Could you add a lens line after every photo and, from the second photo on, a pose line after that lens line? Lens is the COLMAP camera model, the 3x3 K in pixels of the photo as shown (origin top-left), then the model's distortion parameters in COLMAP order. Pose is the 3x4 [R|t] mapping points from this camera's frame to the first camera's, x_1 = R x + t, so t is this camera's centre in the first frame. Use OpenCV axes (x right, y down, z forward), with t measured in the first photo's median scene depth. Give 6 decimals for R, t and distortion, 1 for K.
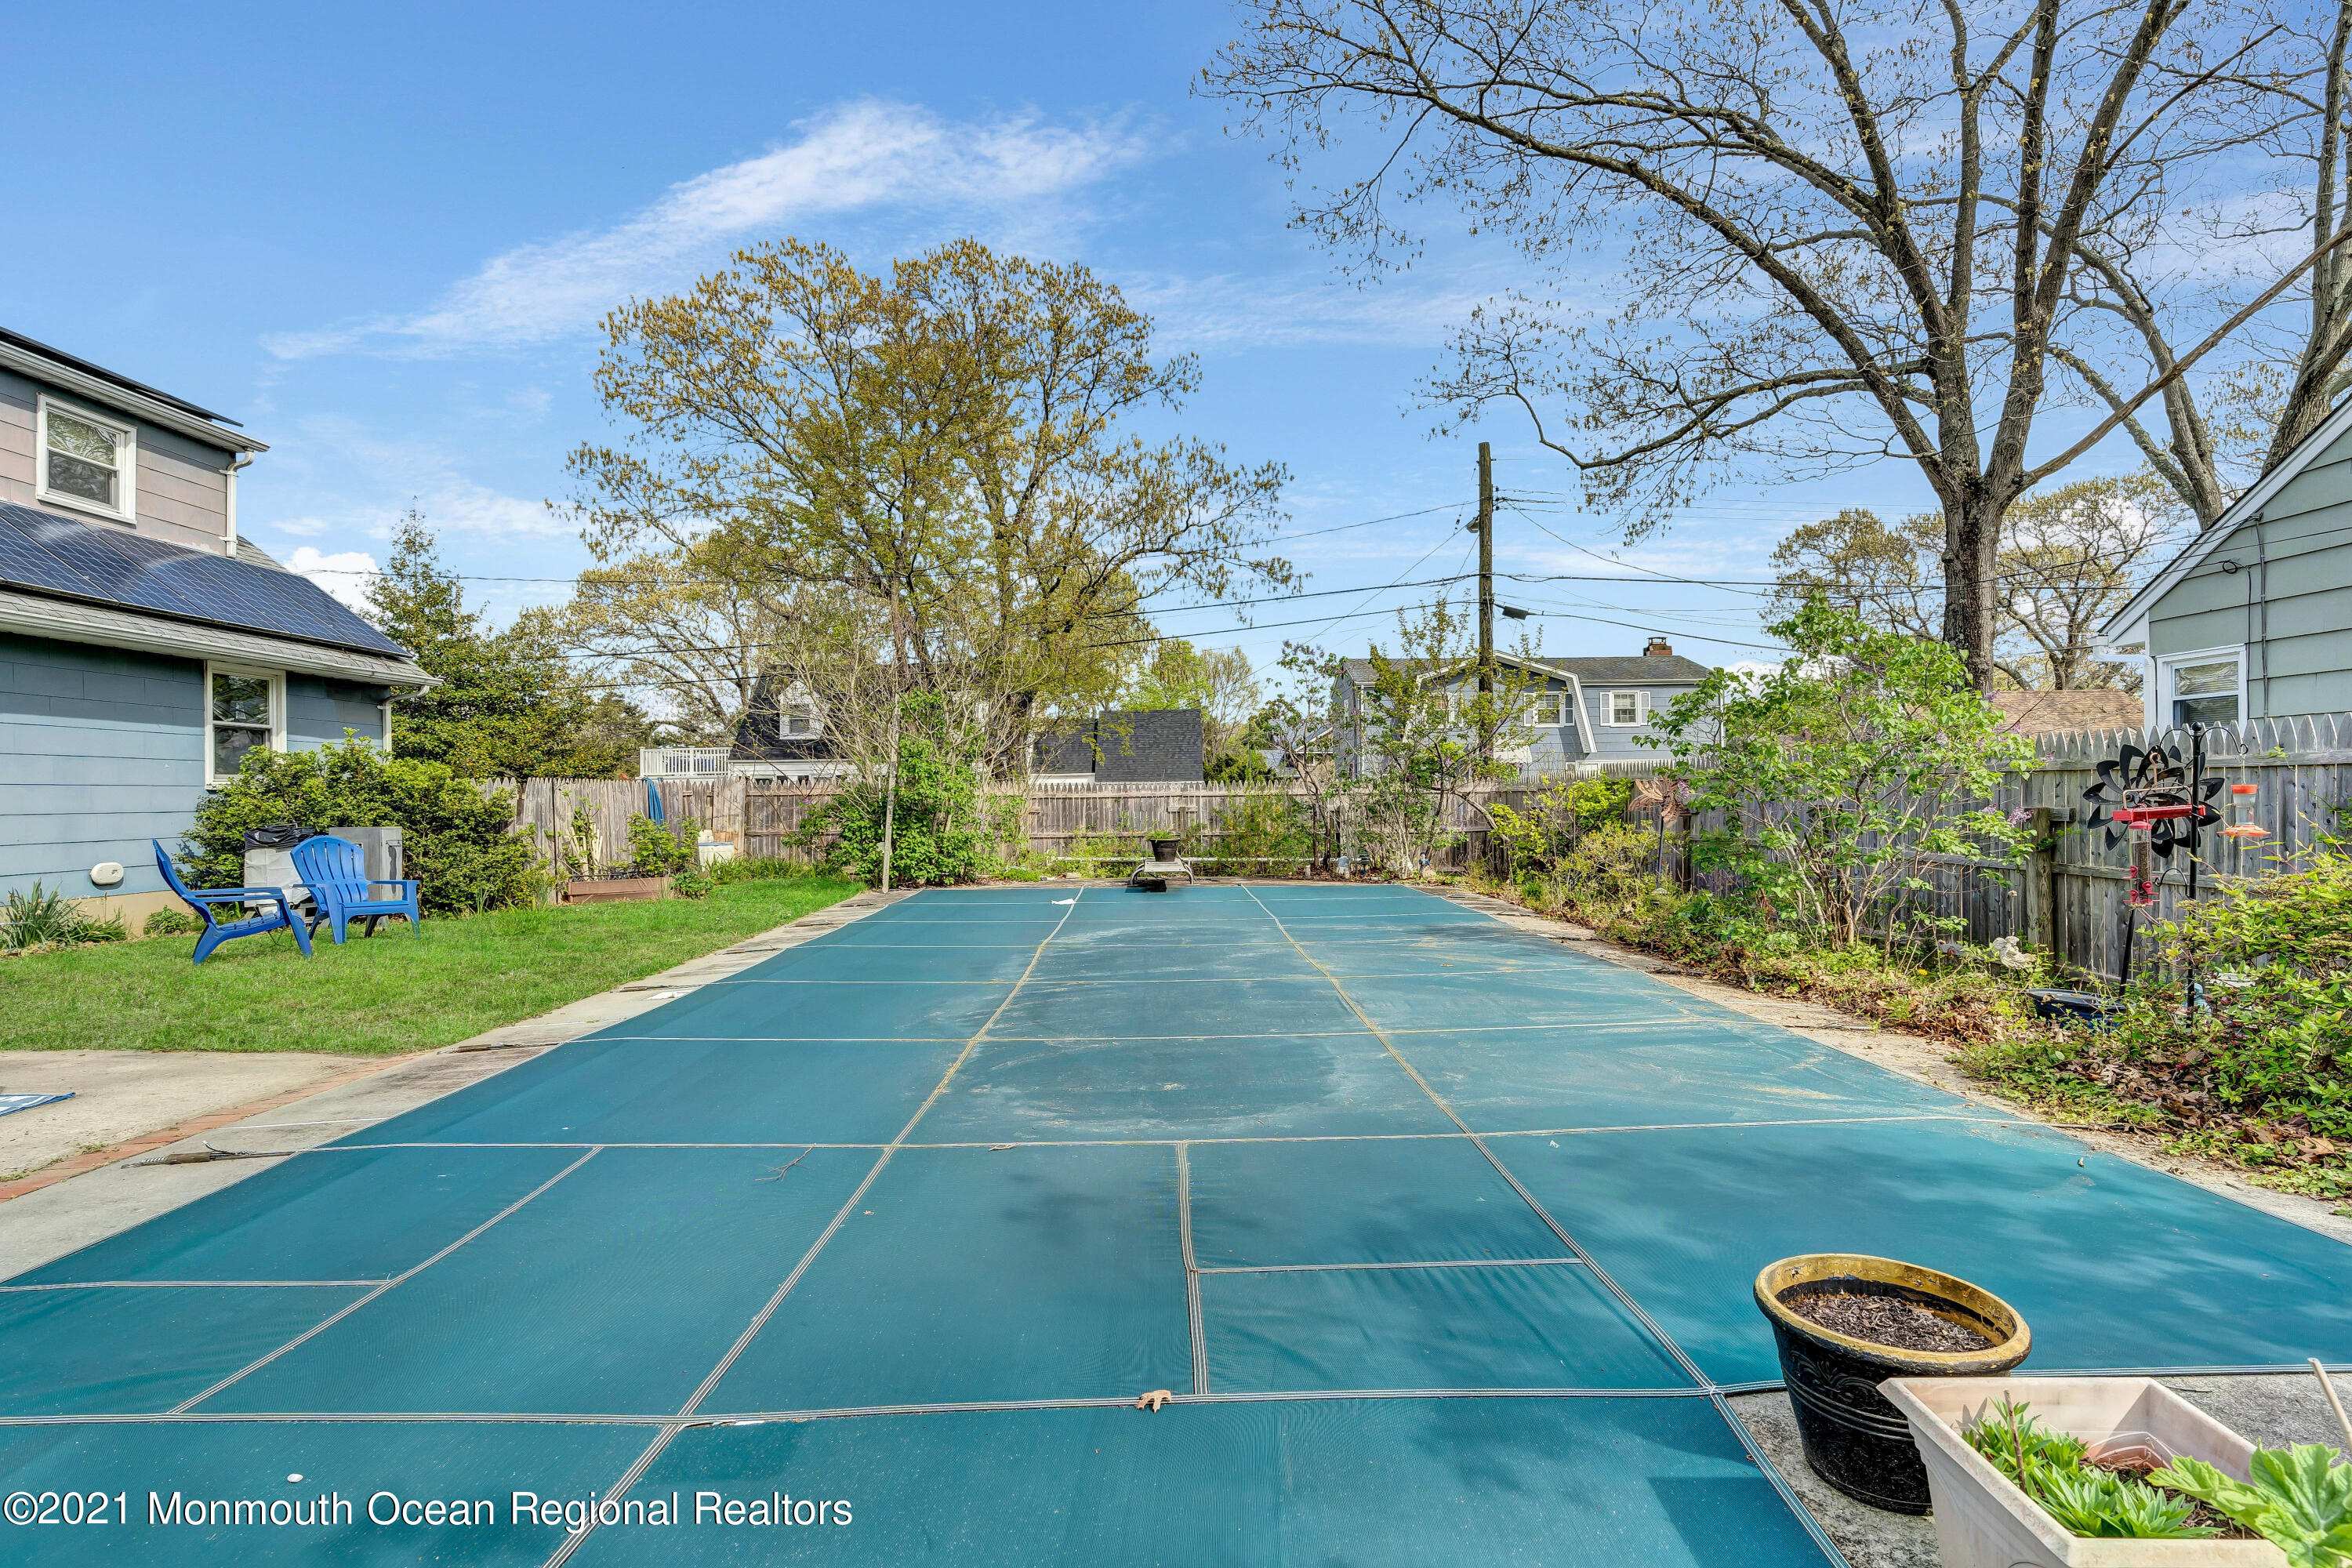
lens RADIAL K [[1254.6, 0, 1176.0], [0, 1254.6, 784.0], [0, 0, 1]] dist [-0.002944, 0.000278]
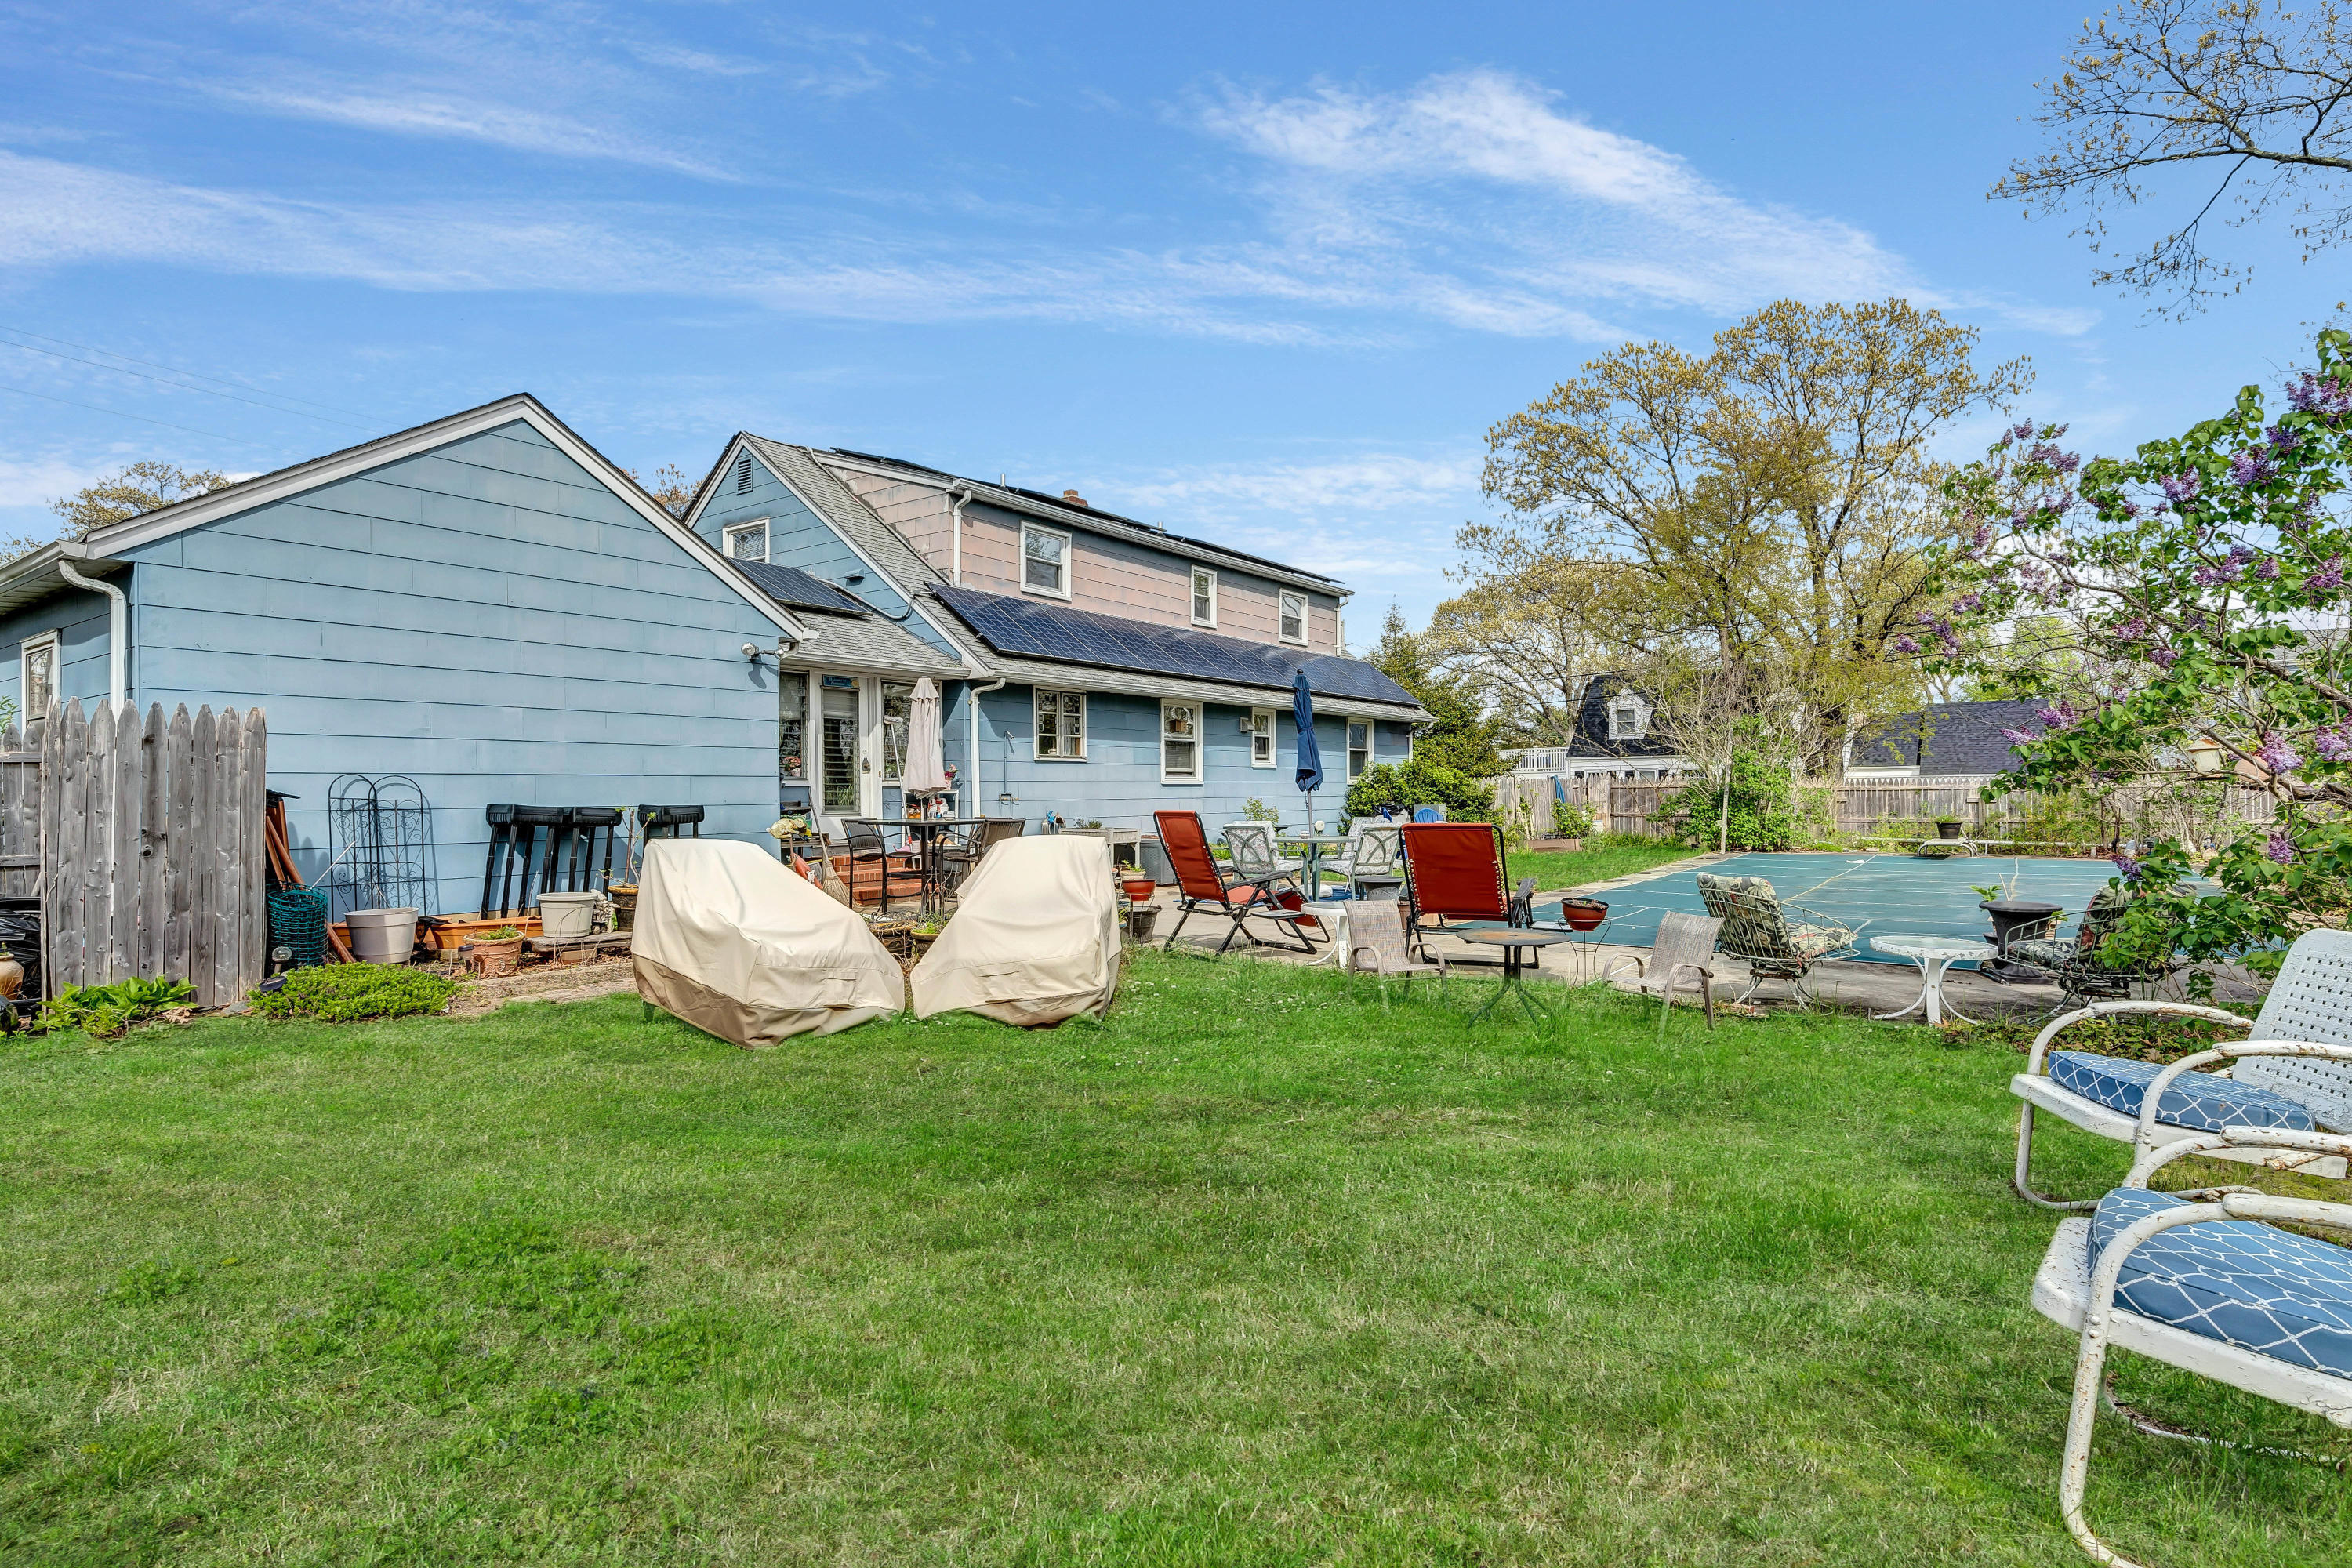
lens RADIAL K [[1254.6, 0, 1176.0], [0, 1254.6, 784.0], [0, 0, 1]] dist [-0.002944, 0.000278]
pose [[0.816303, 0.000345, -0.577624, 0.068692], [0.003758, 0.999975, 0.005907, -0.005022], [0.577612, -0.006992, 0.816282, -0.414488]]
